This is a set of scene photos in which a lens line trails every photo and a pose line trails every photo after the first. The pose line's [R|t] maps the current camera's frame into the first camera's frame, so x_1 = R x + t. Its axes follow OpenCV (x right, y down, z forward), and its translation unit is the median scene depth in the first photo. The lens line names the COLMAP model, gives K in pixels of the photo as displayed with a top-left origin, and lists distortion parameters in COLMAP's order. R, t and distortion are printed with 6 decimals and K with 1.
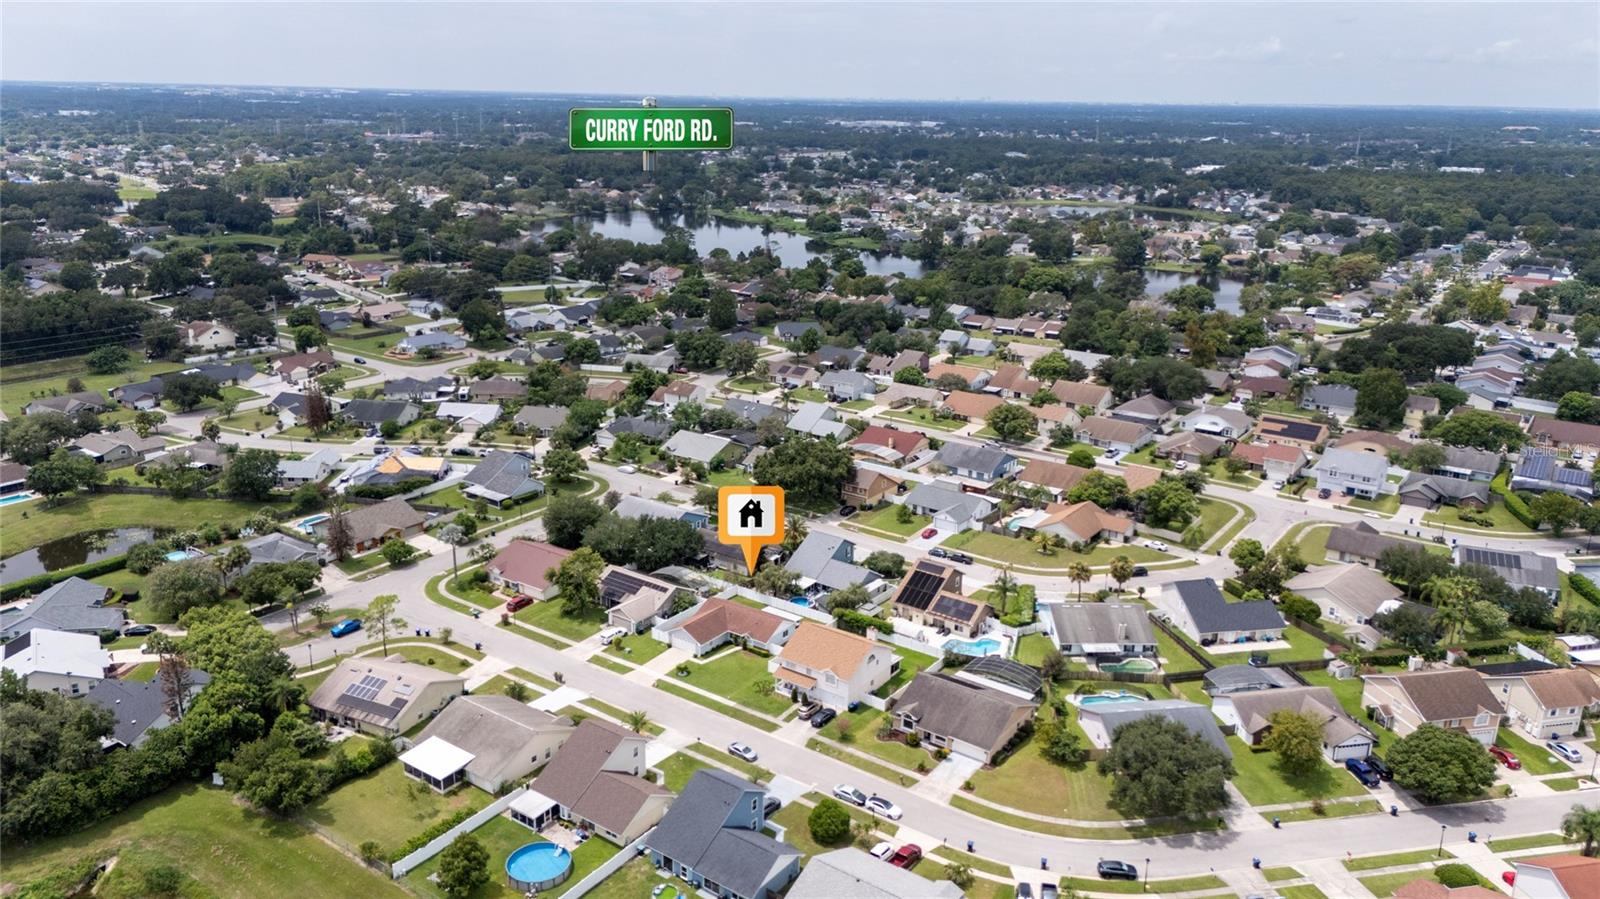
lens RADIAL K [[1207.9, 0, 800.0], [0, 1207.9, 449.5], [0, 0, 1]] dist [0.093107, -0.117548]
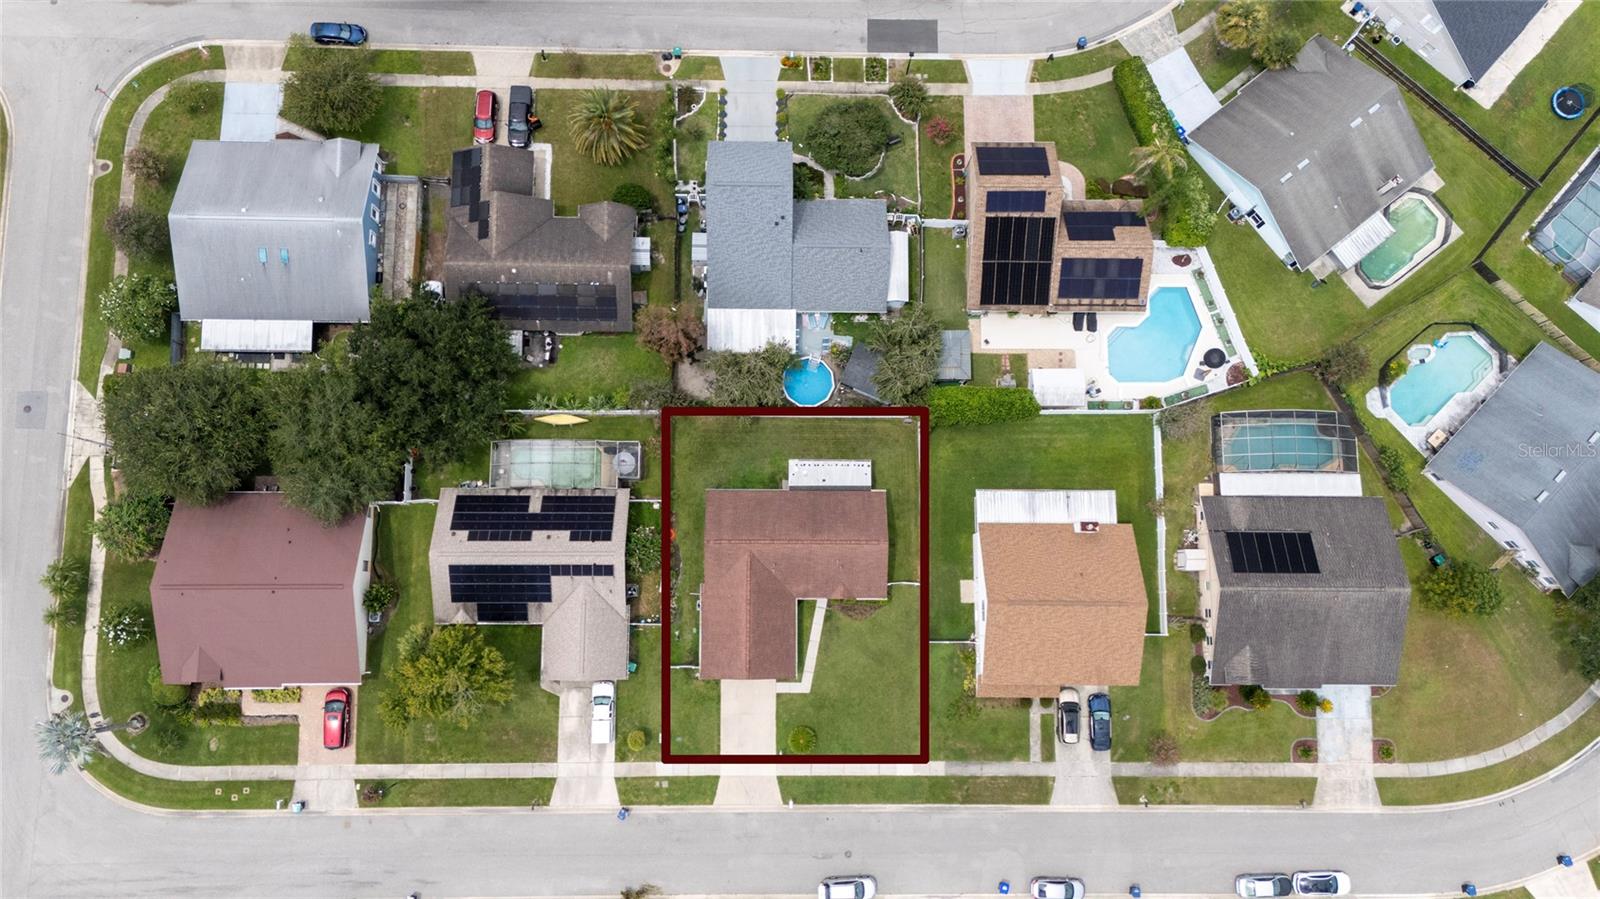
lens RADIAL K [[1207.9, 0, 800.0], [0, 1207.9, 449.5], [0, 0, 1]] dist [0.093107, -0.117548]
pose [[0.811962, -0.576834, 0.089332, -0.050150], [0.146484, 0.349509, 0.925411, -0.263630], [-0.565032, -0.738313, 0.368285, 0.630078]]
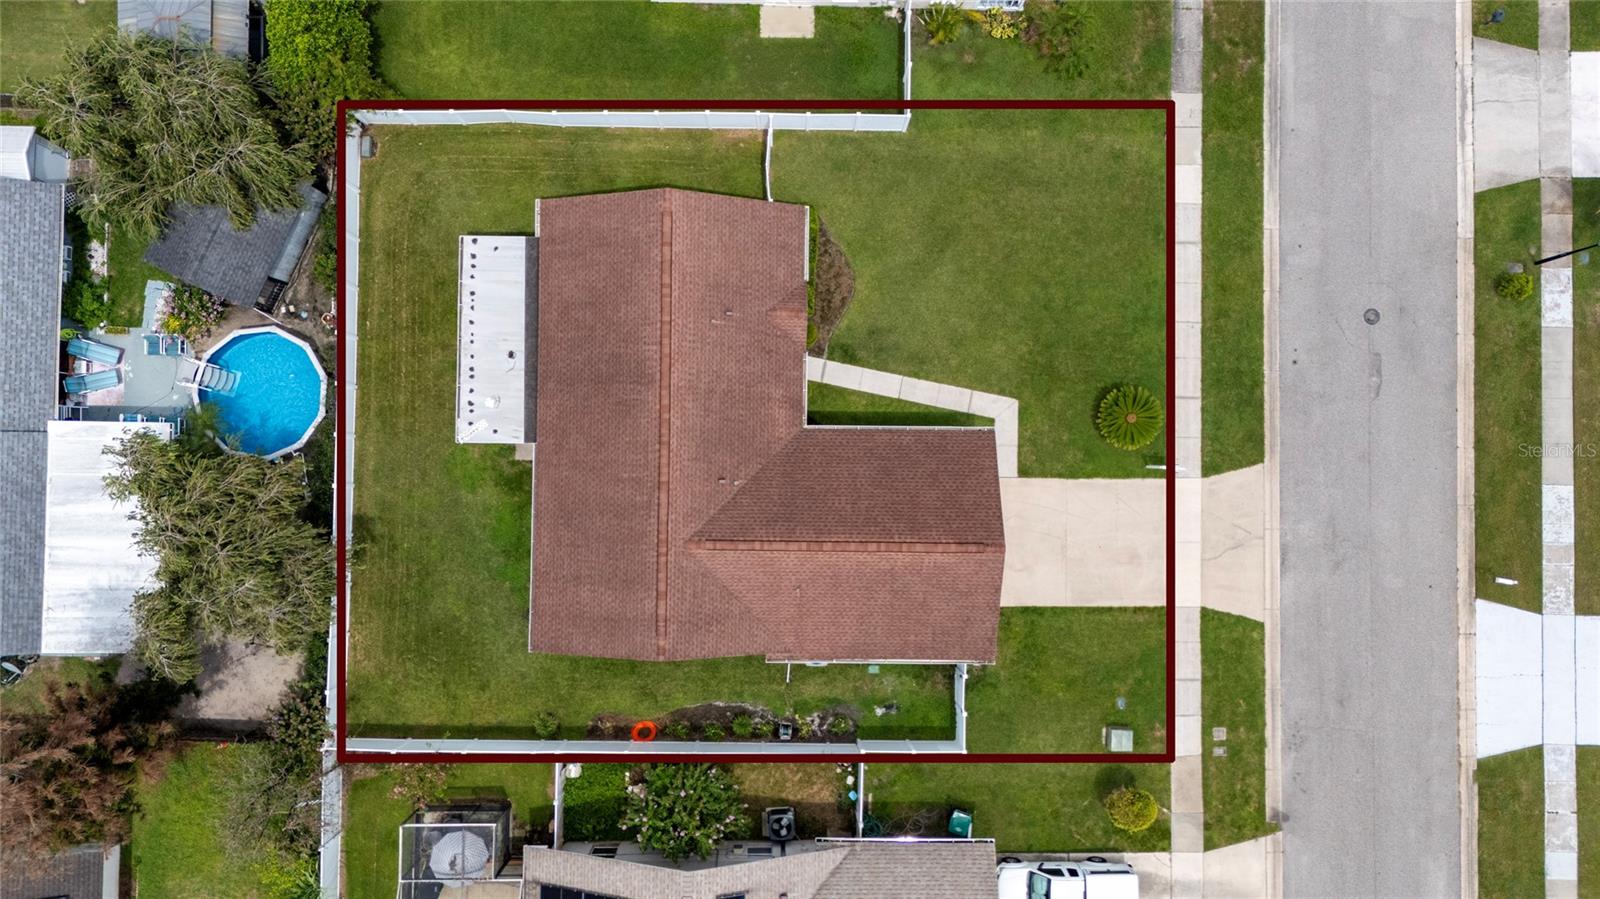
lens RADIAL K [[1207.9, 0, 800.0], [0, 1207.9, 449.5], [0, 0, 1]] dist [0.093107, -0.117548]
pose [[-0.576219, -0.817231, -0.010219, -0.044487], [0.193670, -0.148680, 0.969735, -0.043628], [-0.794017, 0.556801, 0.243946, 0.701311]]
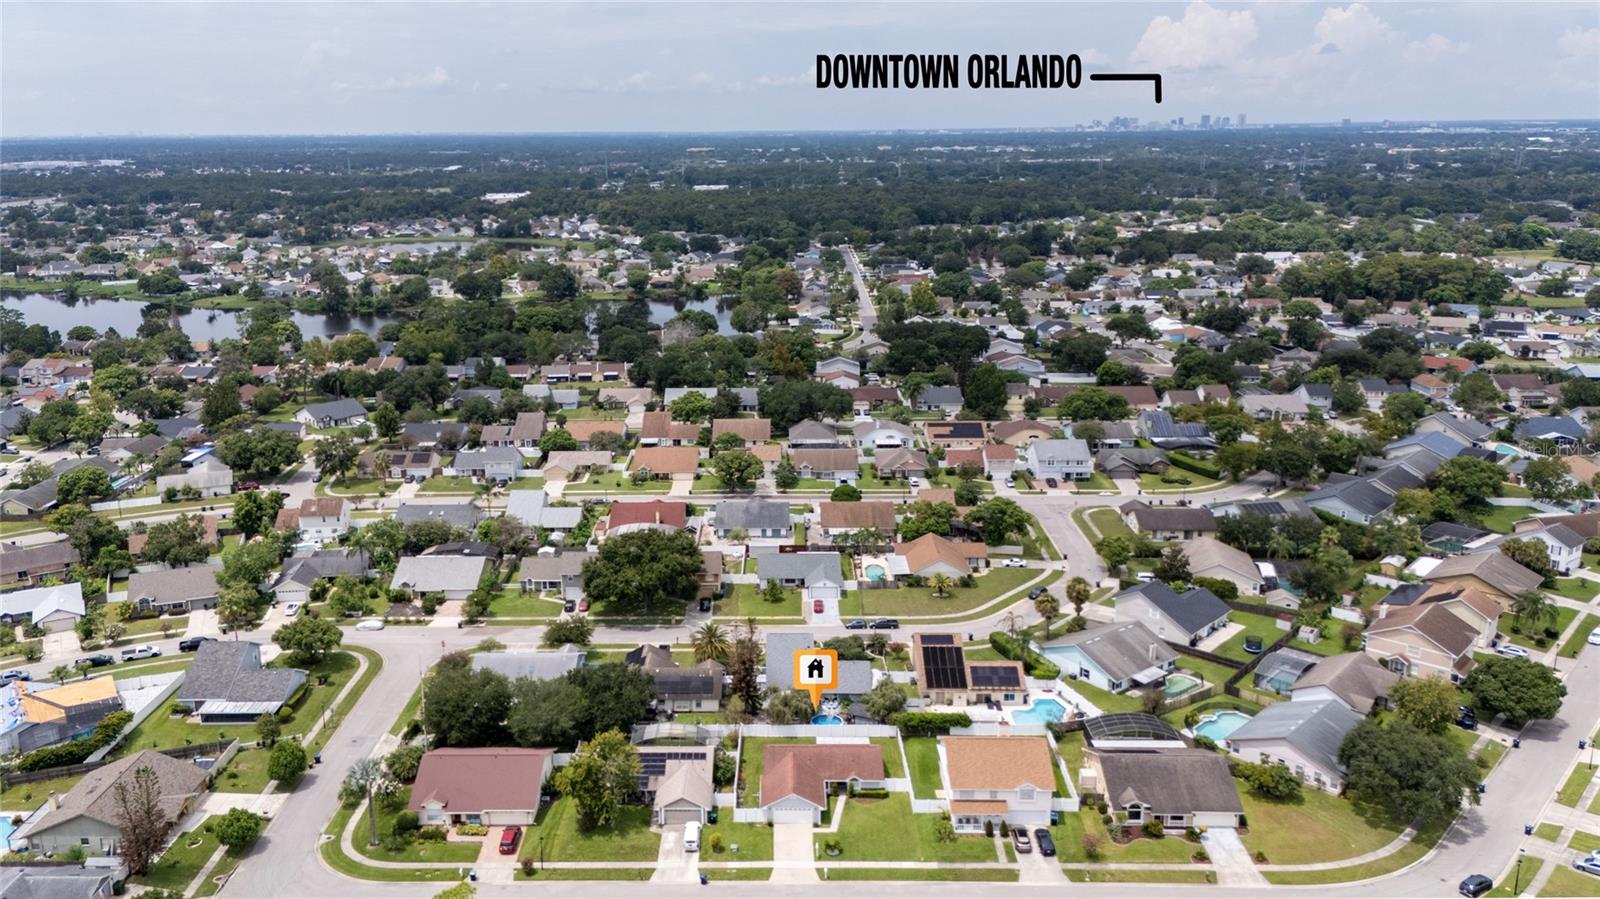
lens RADIAL K [[1257.5, 0, 769.9], [0, 1257.5, 421.4], [0, 0, 1]] dist [0.119765, -0.205936]
pose [[0.816573, -0.156169, 0.555715, -0.378287], [0.185959, 0.982553, 0.002871, -0.066221], [-0.546468, 0.100995, 0.831368, 0.226219]]
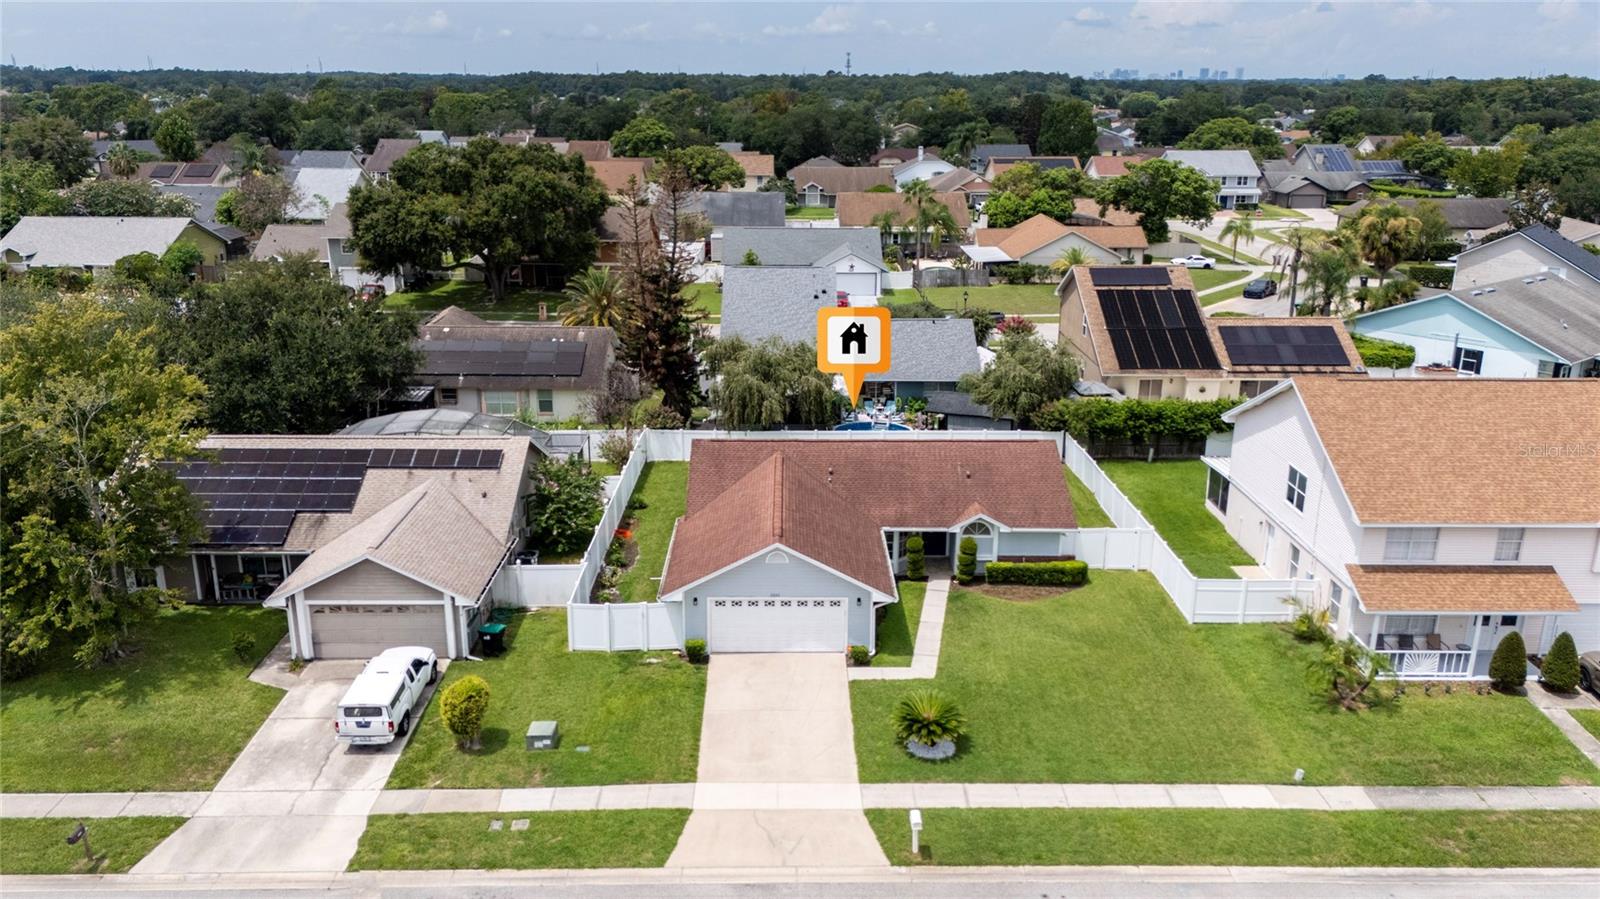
lens RADIAL K [[1207.9, 0, 800.0], [0, 1207.9, 449.5], [0, 0, 1]] dist [0.093107, -0.117548]
pose [[0.804803, -0.185730, 0.563734, -0.152349], [0.182553, 0.981198, 0.062650, 0.085625], [-0.564770, 0.052490, 0.823577, 0.596782]]
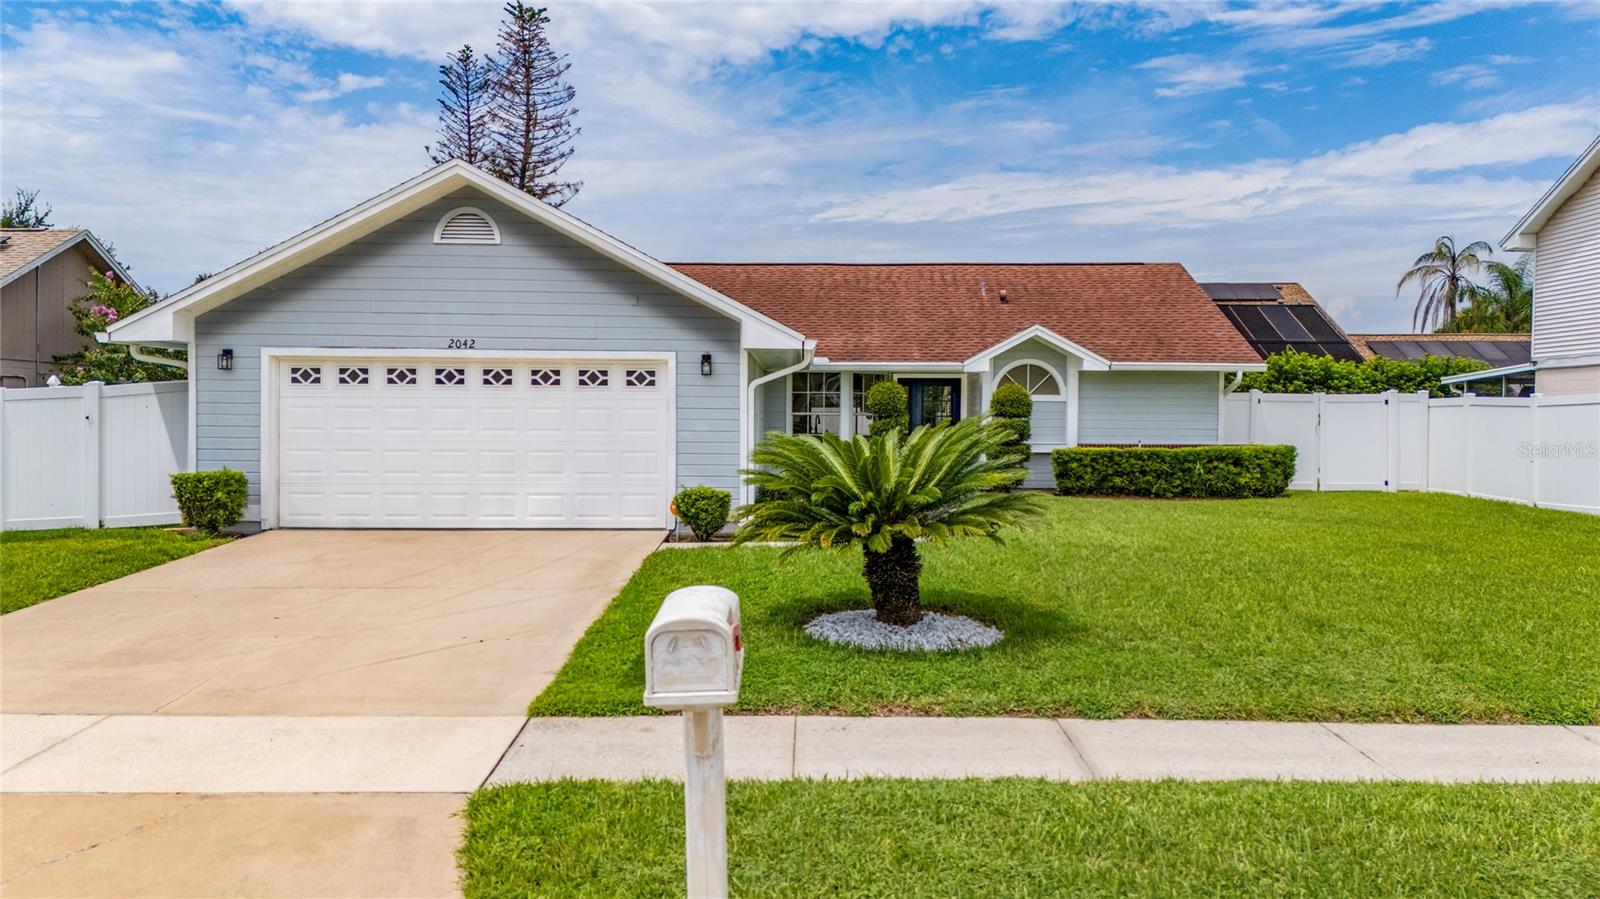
lens RADIAL K [[1207.9, 0, 800.0], [0, 1207.9, 449.5], [0, 0, 1]] dist [0.093107, -0.117548]
pose [[0.812581, -0.032171, 0.581959, -0.089444], [0.179779, 0.963625, -0.197754, 0.131539], [-0.554429, 0.265315, 0.788807, 0.678937]]
